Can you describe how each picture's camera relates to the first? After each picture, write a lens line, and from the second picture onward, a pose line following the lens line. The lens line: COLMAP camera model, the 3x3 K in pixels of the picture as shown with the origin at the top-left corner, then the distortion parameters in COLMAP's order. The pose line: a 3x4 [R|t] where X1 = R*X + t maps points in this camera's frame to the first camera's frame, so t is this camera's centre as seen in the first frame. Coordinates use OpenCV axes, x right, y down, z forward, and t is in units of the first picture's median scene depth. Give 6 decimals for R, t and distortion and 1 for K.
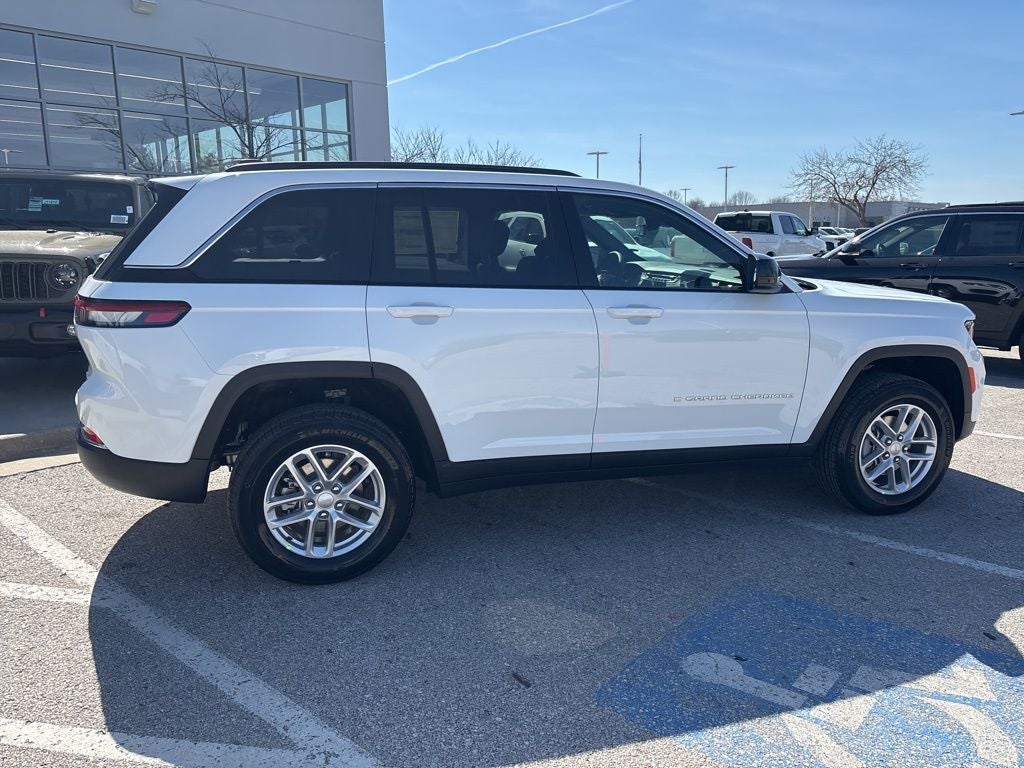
lens RADIAL K [[772.6, 0, 514.1], [0, 772.6, 378.9], [0, 0, 1]] dist [0.048549, -0.063978]
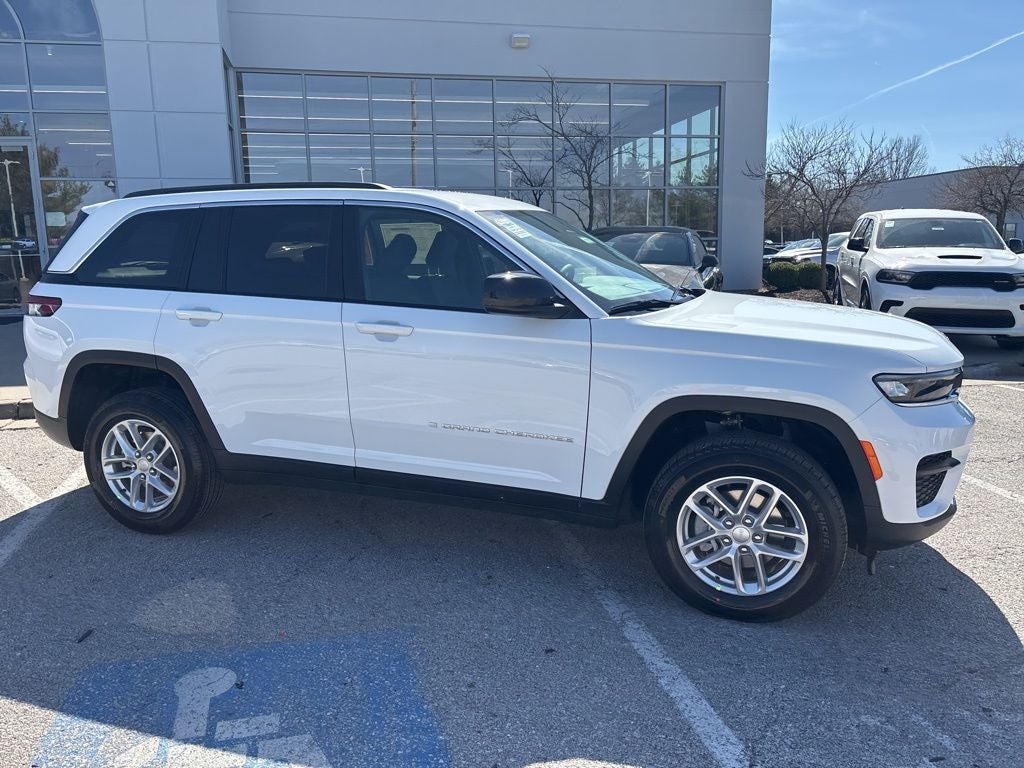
lens RADIAL K [[770.7, 0, 507.0], [0, 770.7, 396.6], [0, 0, 1]] dist [0.039678, -0.045321]
pose [[0.806636, 0.111373, -0.580461, 0.853886], [-0.102042, 0.993581, 0.048837, -0.064868], [0.582174, 0.019838, 0.812822, 0.311316]]
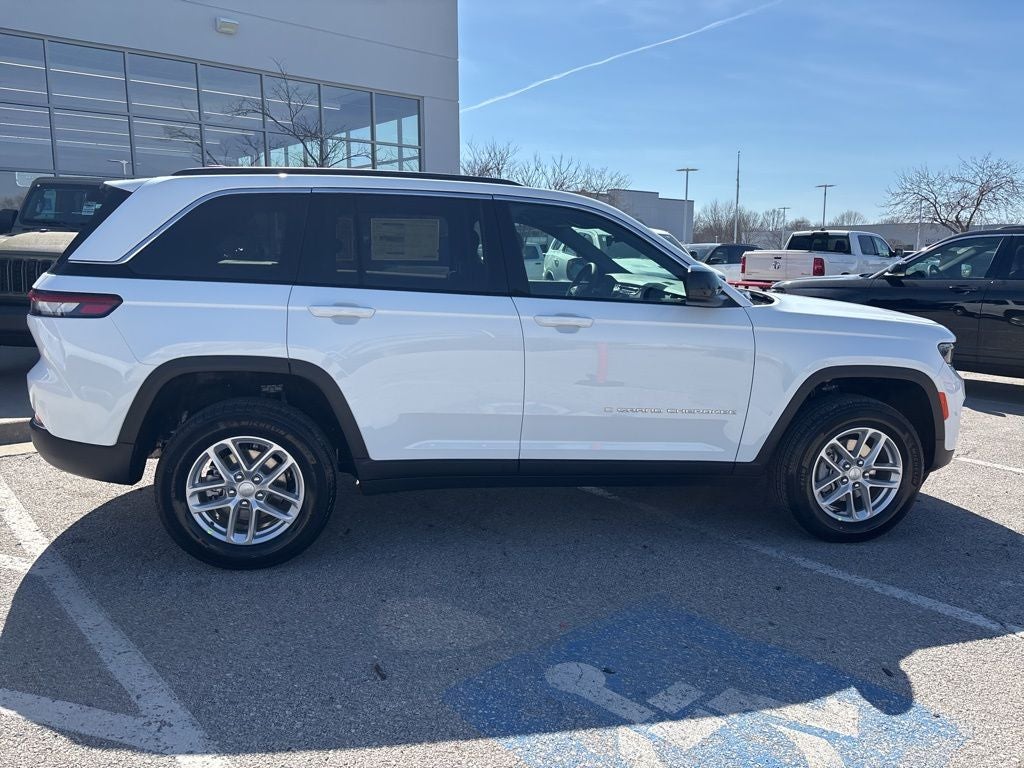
lens RADIAL K [[772.6, 0, 512.0], [0, 772.6, 384.0], [0, 0, 1]] dist [0.037665, -0.036487]
pose [[0.992051, 0.041965, -0.118634, 0.213164], [-0.043507, 0.998999, -0.010437, 0.009121], [0.118077, 0.015515, 0.992883, 0.001522]]
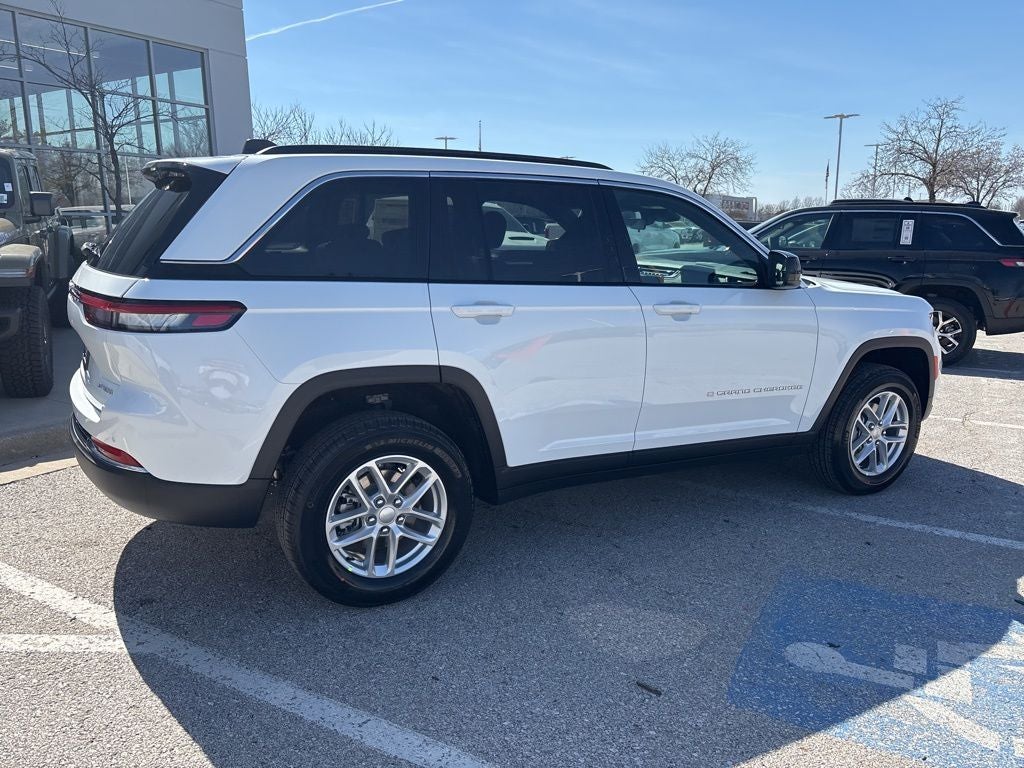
lens RADIAL K [[768.4, 0, 512.7], [0, 768.4, 387.3], [0, 0, 1]] dist [0.063570, -0.085281]
pose [[0.978442, -0.026322, 0.204838, -0.260469], [0.020296, 0.999299, 0.031464, -0.020611], [-0.205522, -0.026628, 0.978290, 0.064914]]
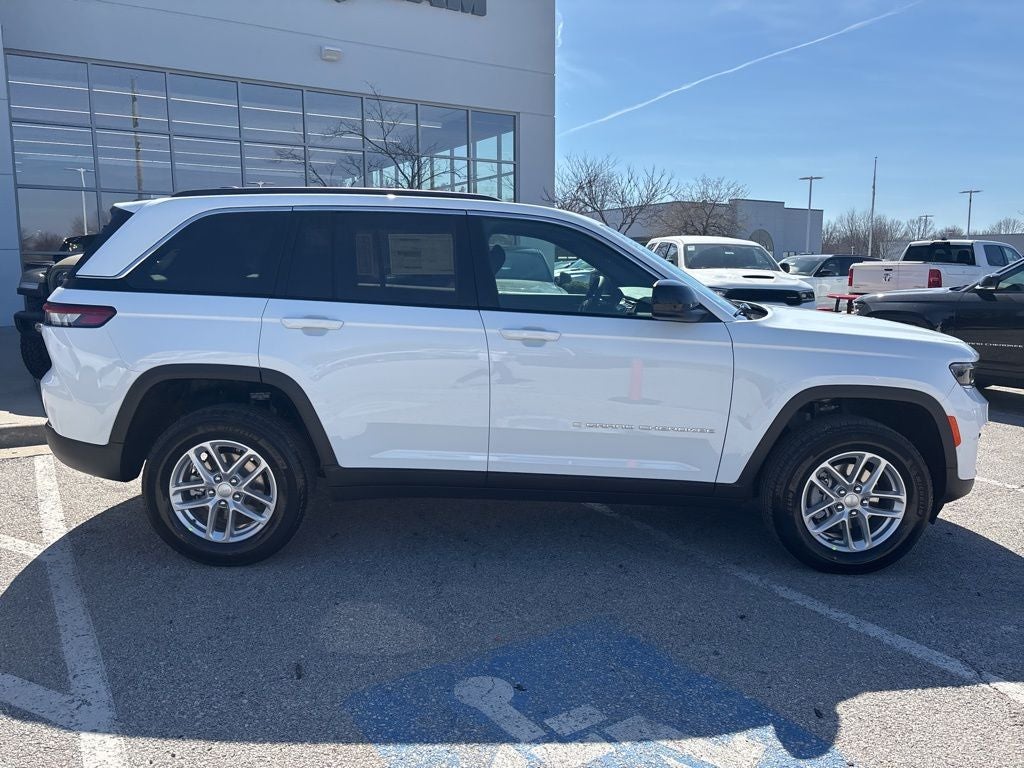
lens RADIAL K [[772.6, 0, 512.0], [0, 772.6, 384.0], [0, 0, 1]] dist [0.037665, -0.036487]
pose [[0.960601, 0.059465, -0.271496, 0.411538], [-0.066777, 0.997610, -0.017764, -0.002824], [0.269790, 0.035194, 0.962276, 0.034397]]
